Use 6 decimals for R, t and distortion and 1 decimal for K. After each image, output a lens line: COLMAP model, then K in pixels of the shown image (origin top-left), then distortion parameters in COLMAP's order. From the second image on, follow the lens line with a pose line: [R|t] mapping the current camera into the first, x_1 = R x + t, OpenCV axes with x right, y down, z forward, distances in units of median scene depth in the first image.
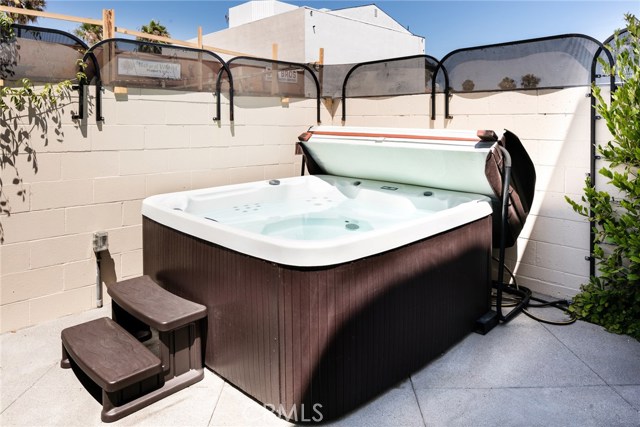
lens RADIAL K [[442.8, 0, 319.5], [0, 442.8, 170.8], [0, 0, 1]] dist [-0.006247, -0.002947]
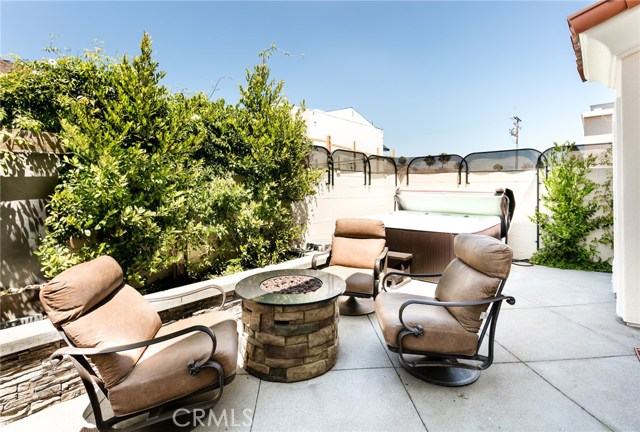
lens RADIAL K [[314.8, 0, 320.4], [0, 314.8, 222.2], [0, 0, 1]] dist [0.012808, -0.000086]
pose [[0.996408, -0.012100, 0.083816, -0.710218], [0.011593, 0.999911, 0.006531, 0.067167], [-0.083887, -0.005536, 0.996460, -0.628537]]
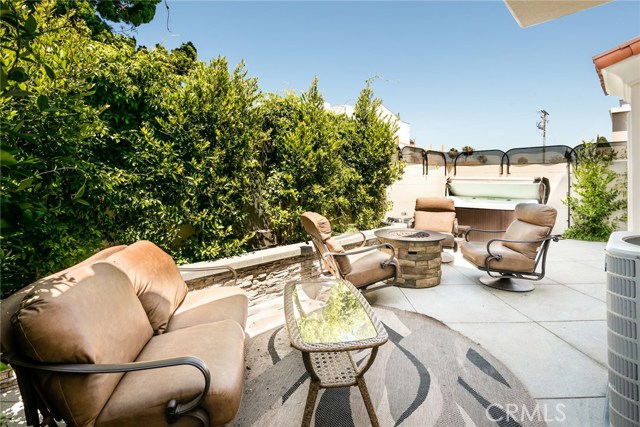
lens RADIAL K [[316.6, 0, 320.0], [0, 316.6, 213.5], [0, 0, 1]] dist [0.000912, -0.000053]
pose [[0.999607, -0.002246, 0.027944, -1.113142], [0.002259, 0.999997, -0.000413, 0.146582], [-0.027943, 0.000476, 0.999609, -1.085635]]
